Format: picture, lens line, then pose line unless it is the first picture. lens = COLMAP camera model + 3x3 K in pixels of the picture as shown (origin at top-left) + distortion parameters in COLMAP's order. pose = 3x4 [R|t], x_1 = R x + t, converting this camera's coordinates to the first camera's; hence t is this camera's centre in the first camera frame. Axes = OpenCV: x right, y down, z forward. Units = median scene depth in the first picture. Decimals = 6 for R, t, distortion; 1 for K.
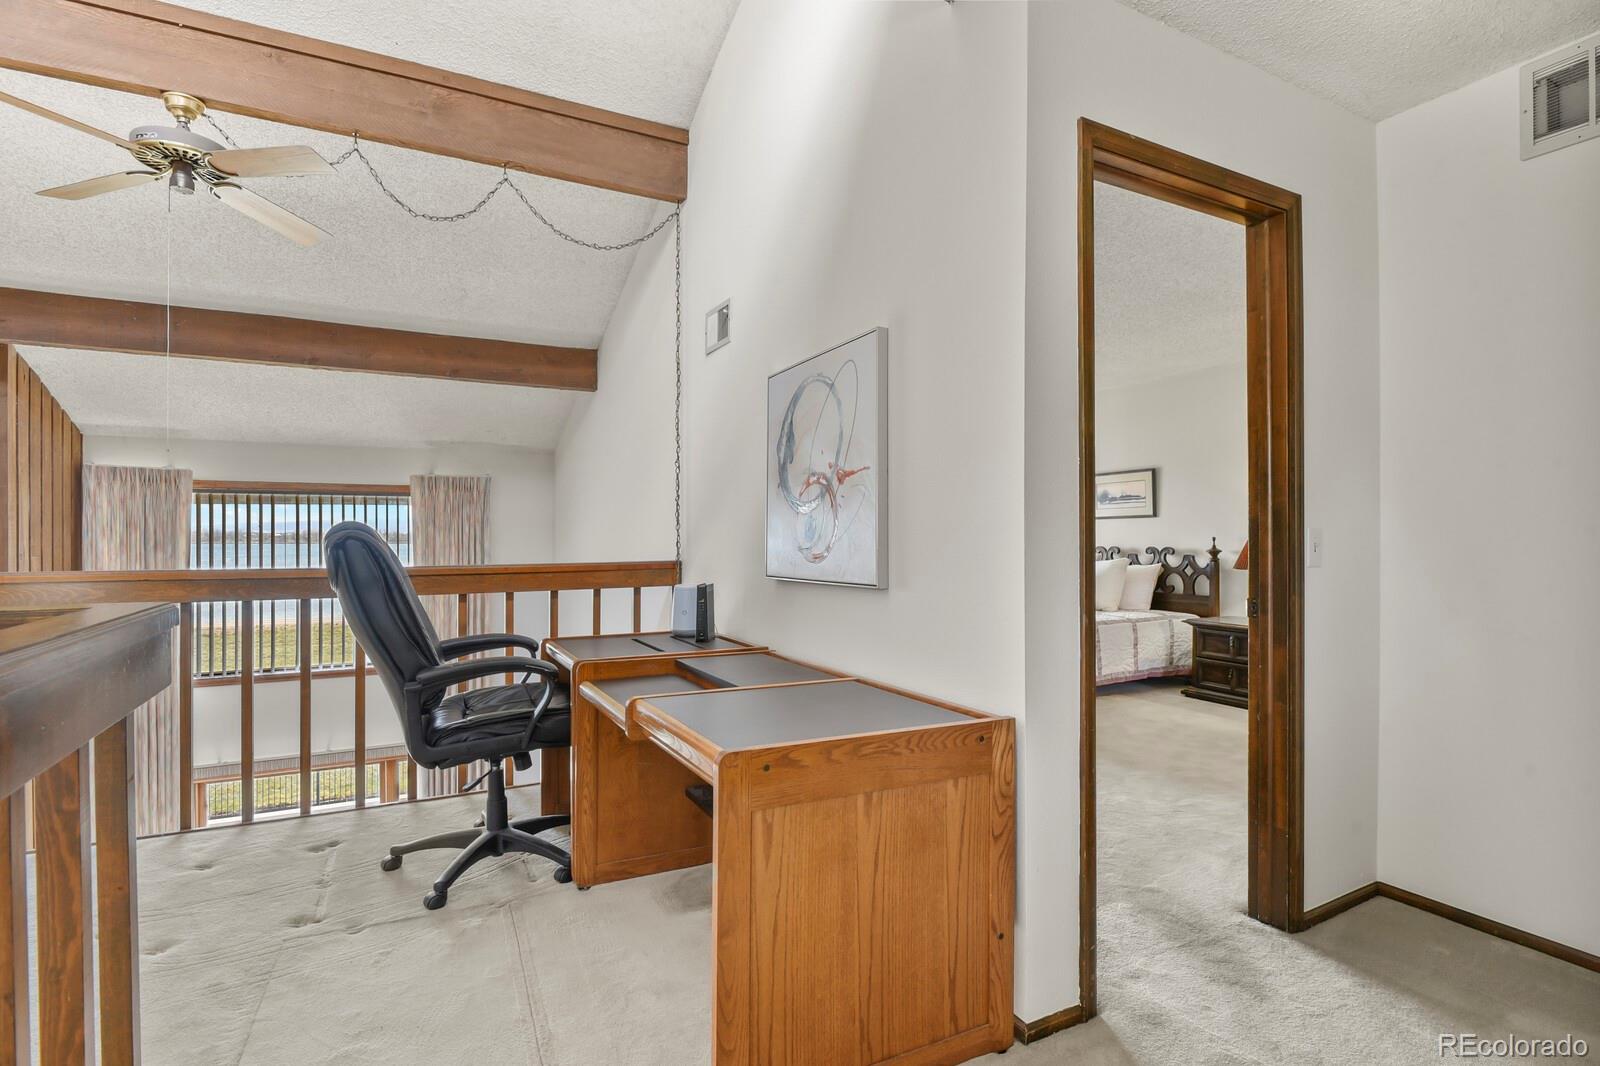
lens RADIAL K [[778.8, 0, 802.6], [0, 778.8, 539.8], [0, 0, 1]] dist [-0.016594, -0.001100]
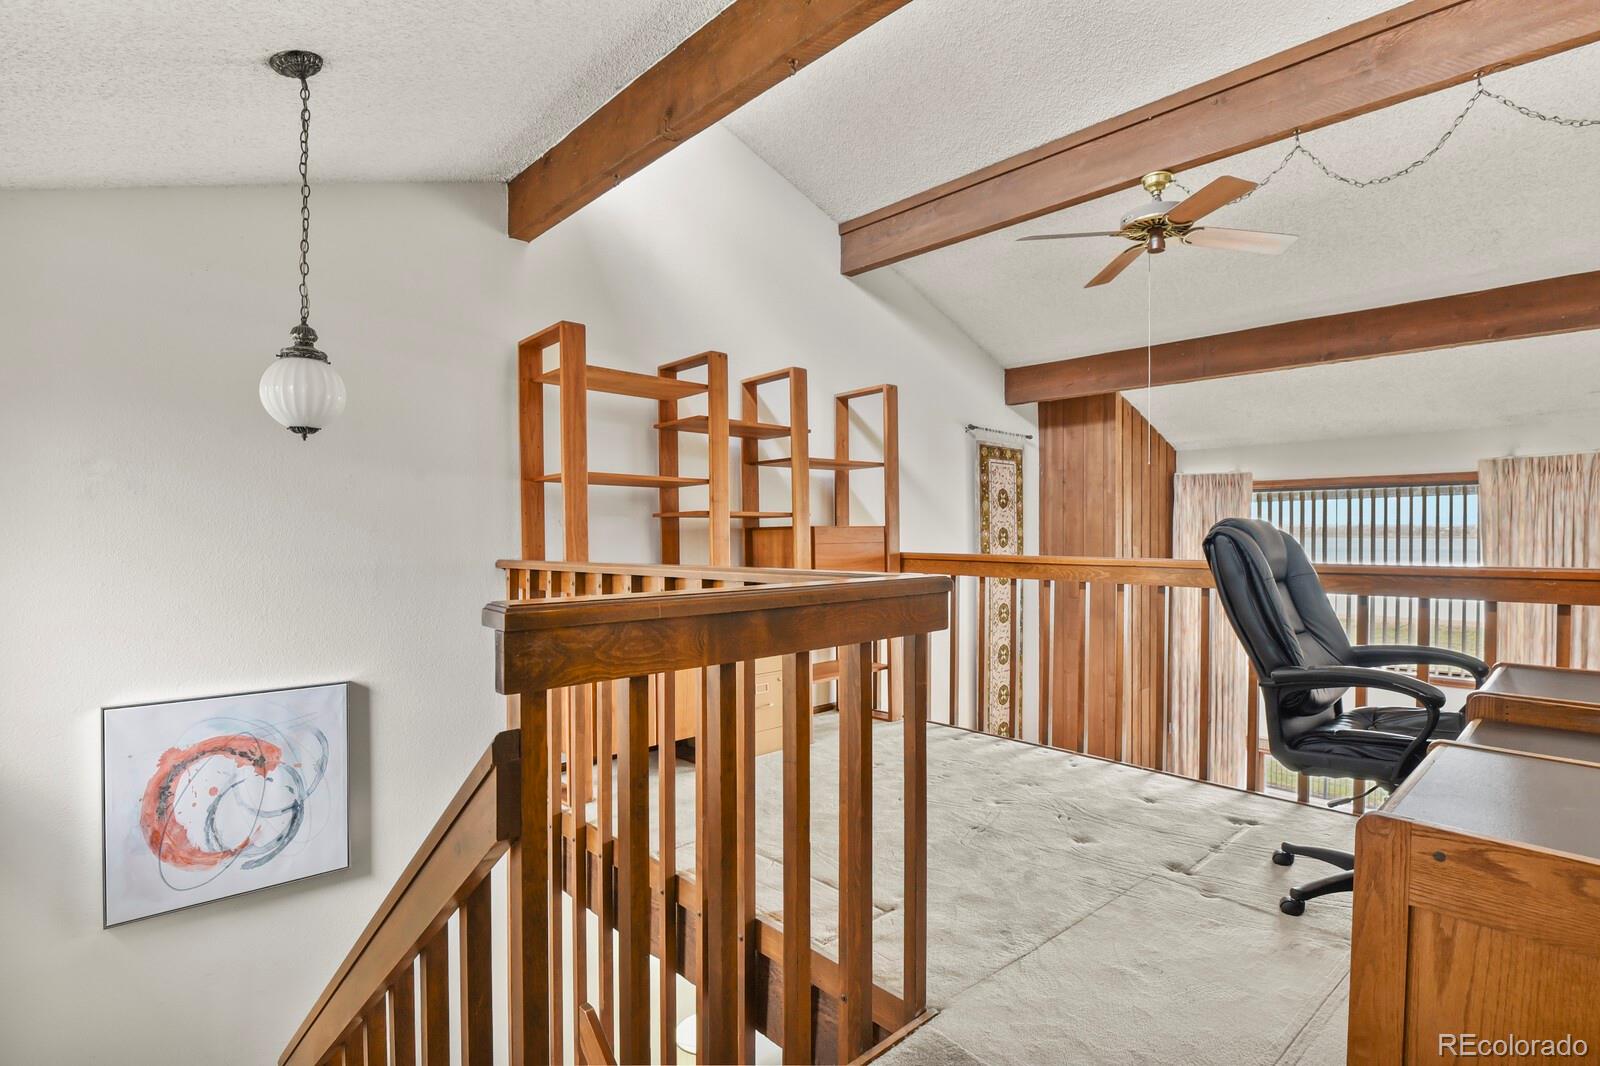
lens RADIAL K [[778.8, 0, 802.6], [0, 778.8, 539.8], [0, 0, 1]] dist [-0.016594, -0.001100]
pose [[0.263604, 0.009830, -0.964581, 0.225692], [-0.002141, 0.999952, 0.009606, -0.002531], [0.964629, -0.000467, 0.263613, 0.114927]]
